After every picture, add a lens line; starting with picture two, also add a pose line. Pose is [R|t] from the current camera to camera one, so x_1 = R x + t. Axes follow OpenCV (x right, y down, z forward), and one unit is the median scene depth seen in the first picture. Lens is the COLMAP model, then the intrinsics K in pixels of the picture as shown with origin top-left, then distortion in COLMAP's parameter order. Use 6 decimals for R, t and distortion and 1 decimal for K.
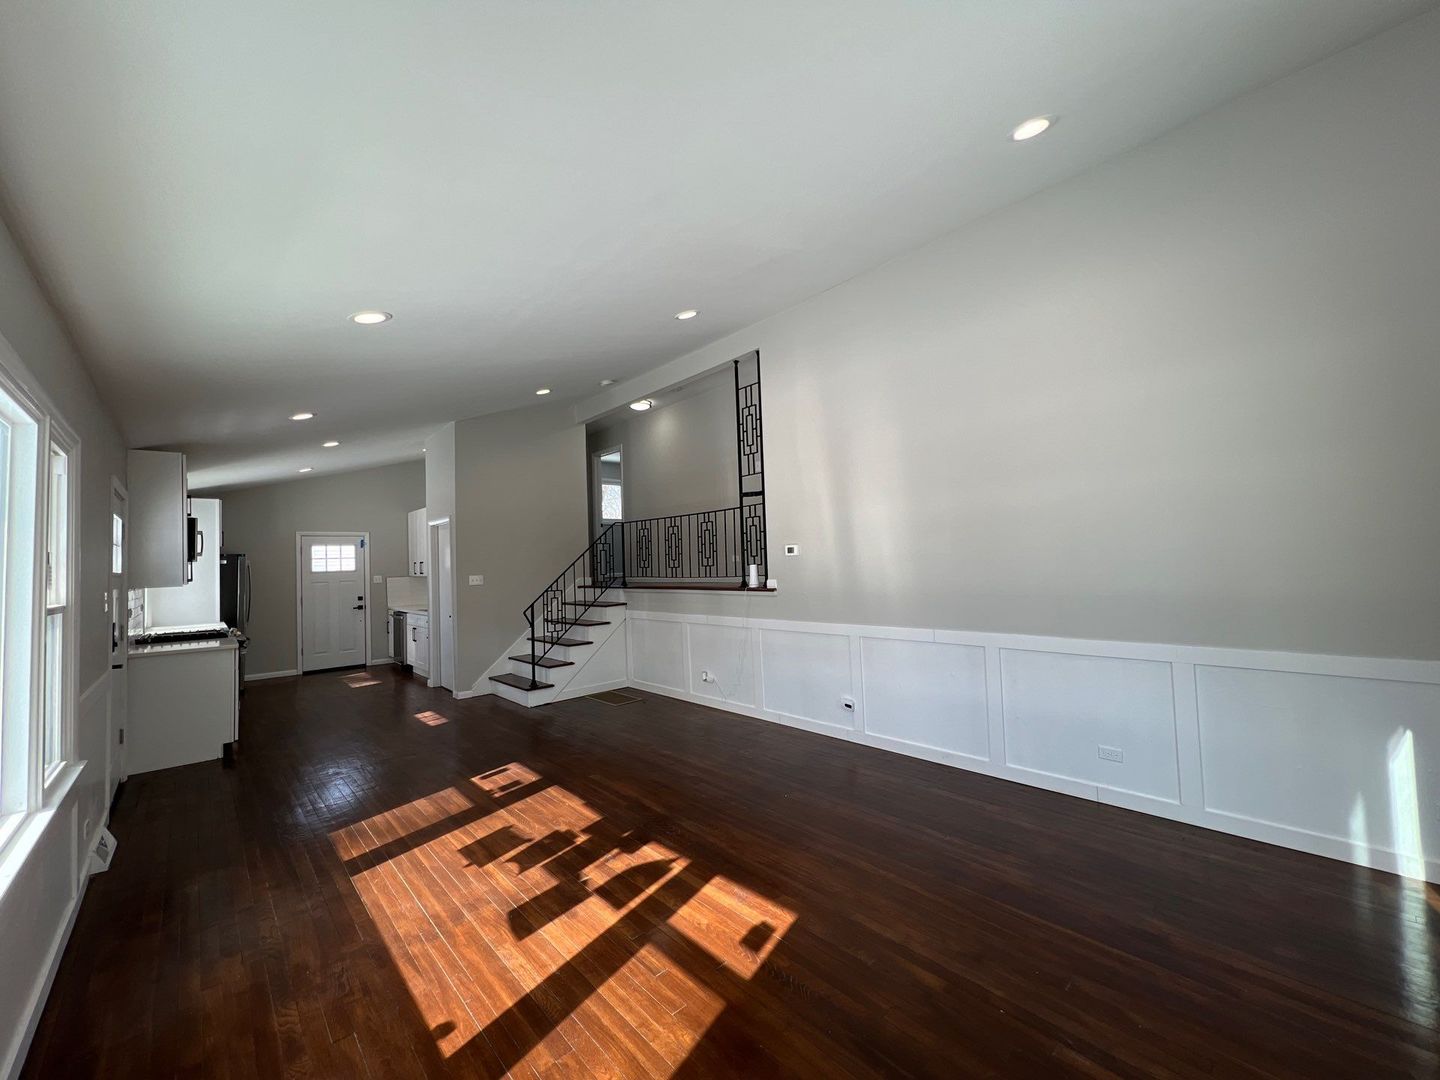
lens RADIAL K [[575.9, 0, 733.5], [0, 575.9, 543.9], [0, 0, 1]] dist [0.000390, 0.000972]
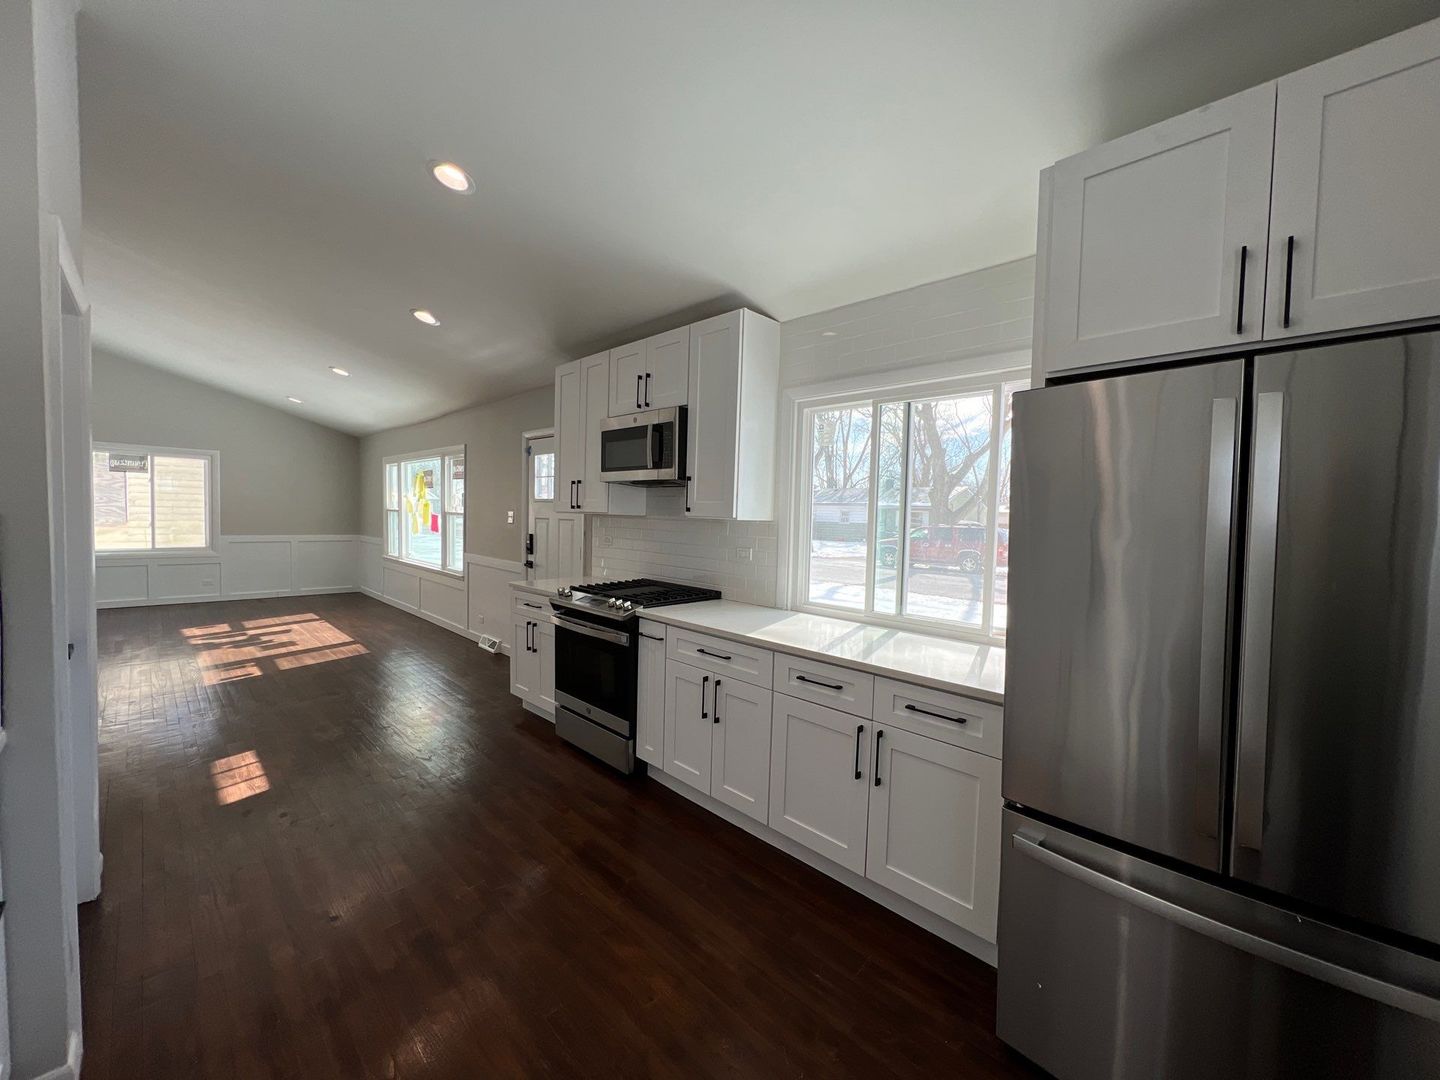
lens RADIAL K [[575.9, 0, 728.0], [0, 575.9, 538.7], [0, 0, 1]] dist [0.000390, 0.000972]
pose [[-0.999102, 0.011221, -0.040849, -1.843766], [0.010531, 0.999799, 0.017086, 0.160191], [0.041032, 0.016641, -0.999019, 2.986638]]
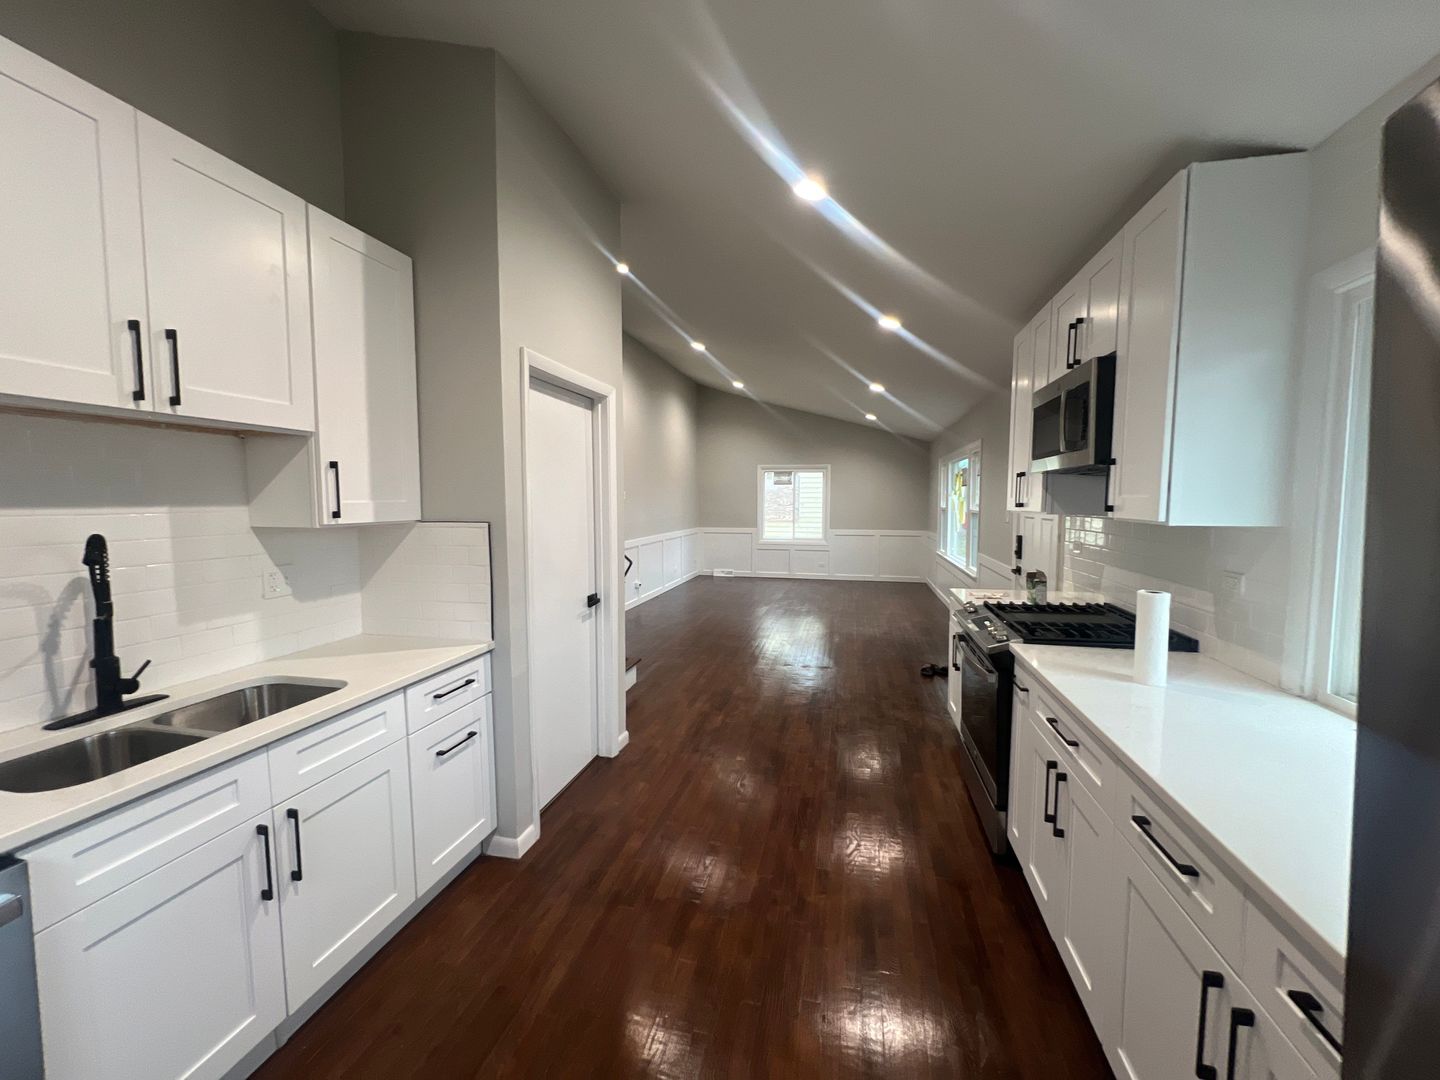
lens RADIAL K [[575.9, 0, 712.3], [0, 575.9, 534.4], [0, 0, 1]] dist [0.000390, 0.000972]
pose [[-0.546210, -0.014282, 0.837526, -2.143207], [-0.003498, 0.999885, 0.014769, 0.146473], [-0.837641, 0.005137, -0.546197, 2.719722]]
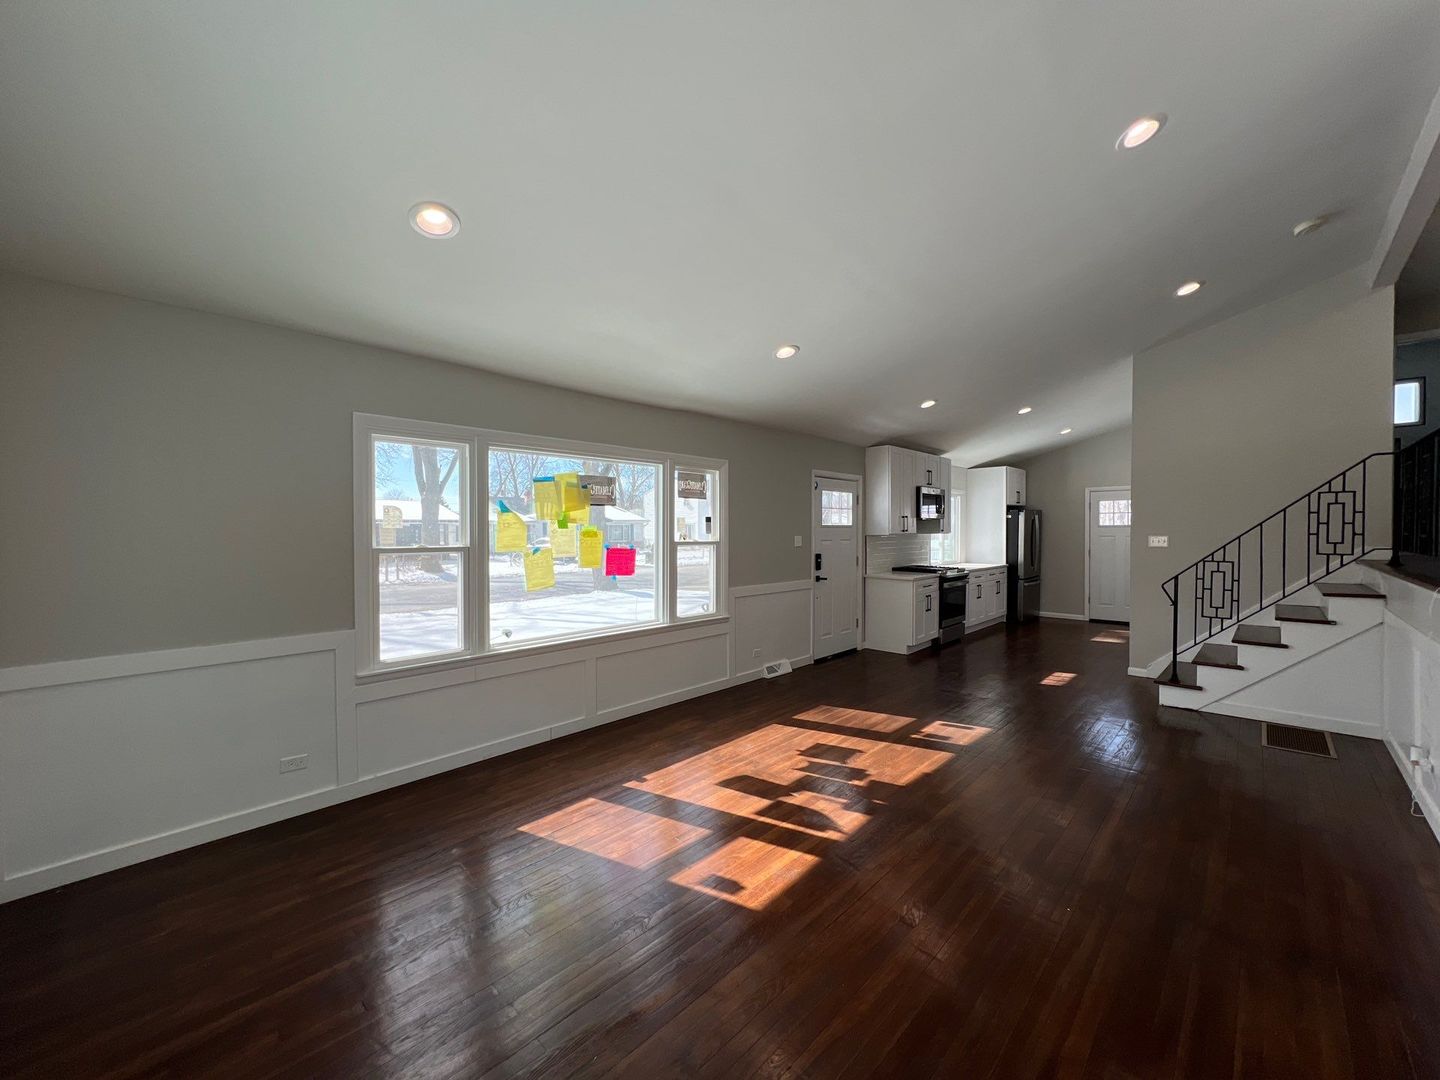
lens RADIAL K [[575.9, 0, 706.3], [0, 575.9, 541.7], [0, 0, 1]] dist [0.000390, 0.000972]
pose [[0.049287, 0.053600, -0.997345, 0.794751], [0.030953, 0.997997, 0.055164, -0.005588], [0.998305, -0.033590, 0.047529, 0.702633]]
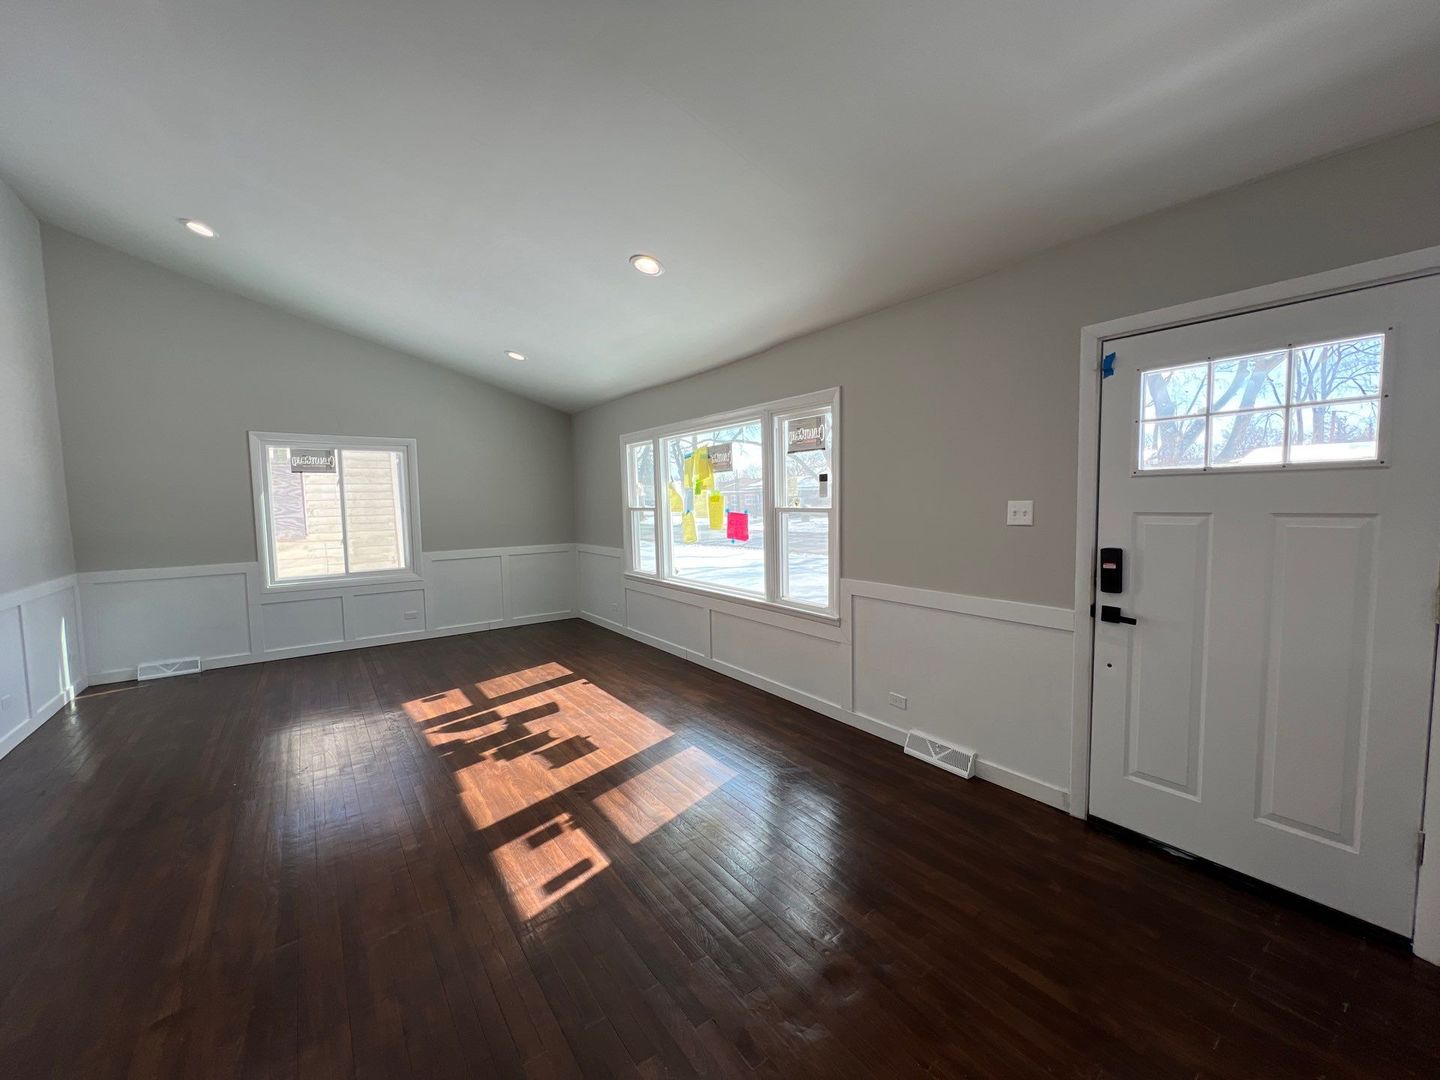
lens RADIAL K [[575.9, 0, 731.0], [0, 575.9, 536.7], [0, 0, 1]] dist [0.000390, 0.000972]
pose [[-0.992151, 0.048209, 0.115378, -0.883659], [0.052574, 0.998000, 0.035092, 0.097306], [-0.113456, 0.040882, -0.992702, 2.067585]]
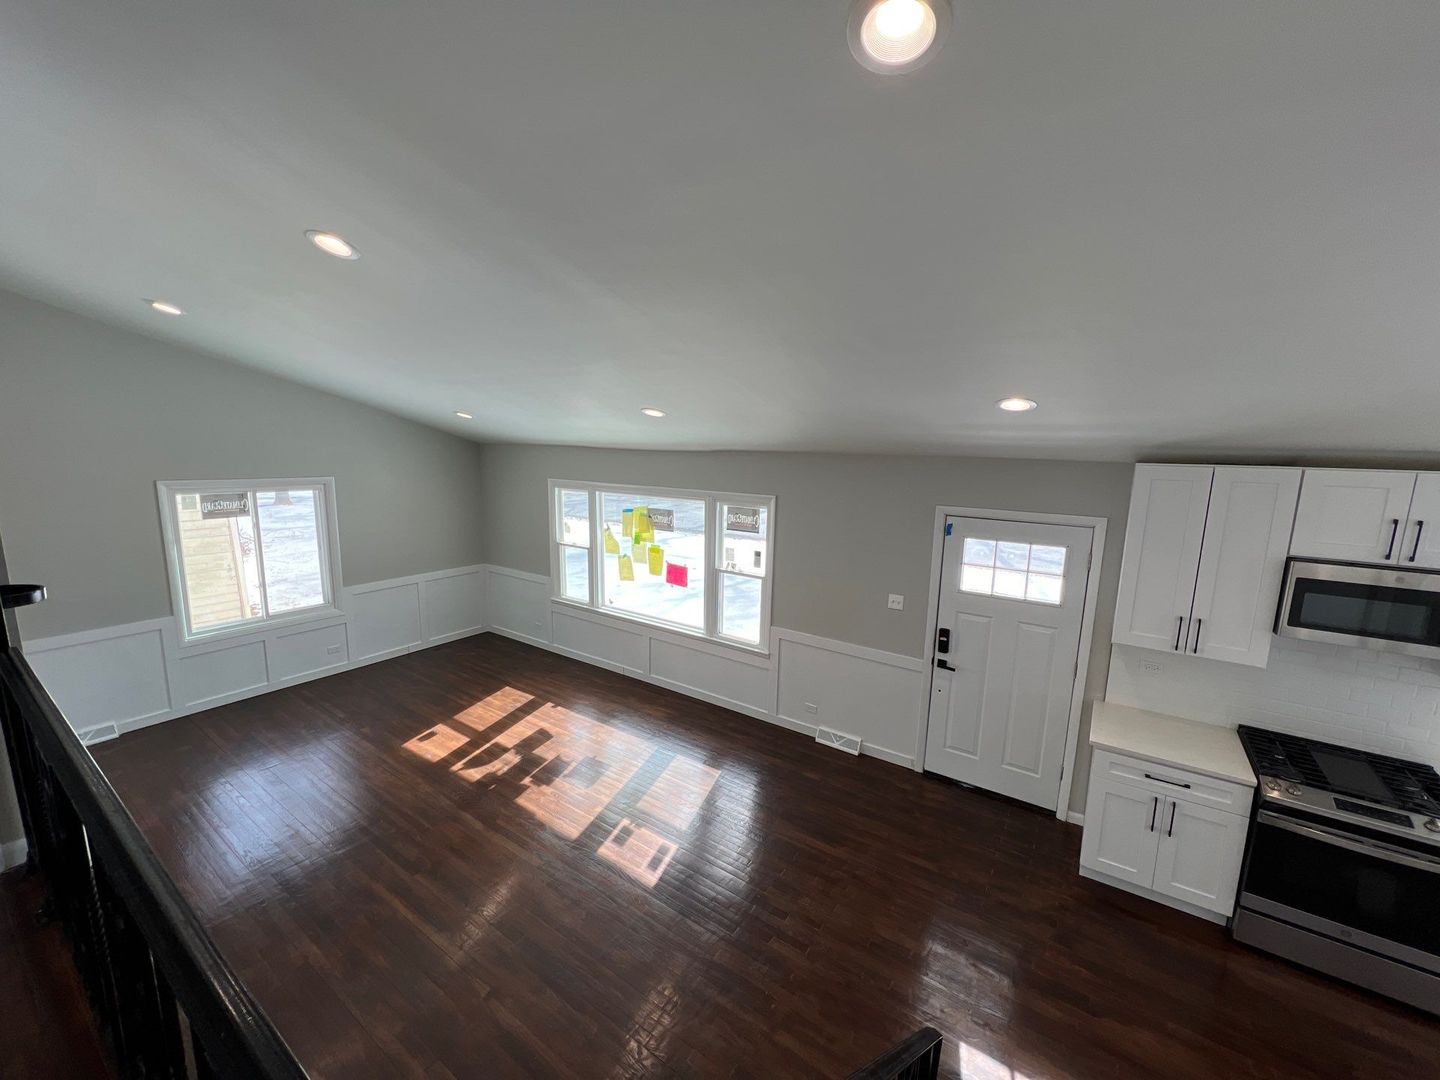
lens RADIAL K [[575.9, 0, 733.1], [0, 575.9, 538.4], [0, 0, 1]] dist [0.000390, 0.000972]
pose [[-0.974894, 0.050428, -0.216885, -0.493852], [0.020270, 0.990073, 0.139086, -0.267494], [0.221746, 0.131198, -0.966238, 2.466101]]
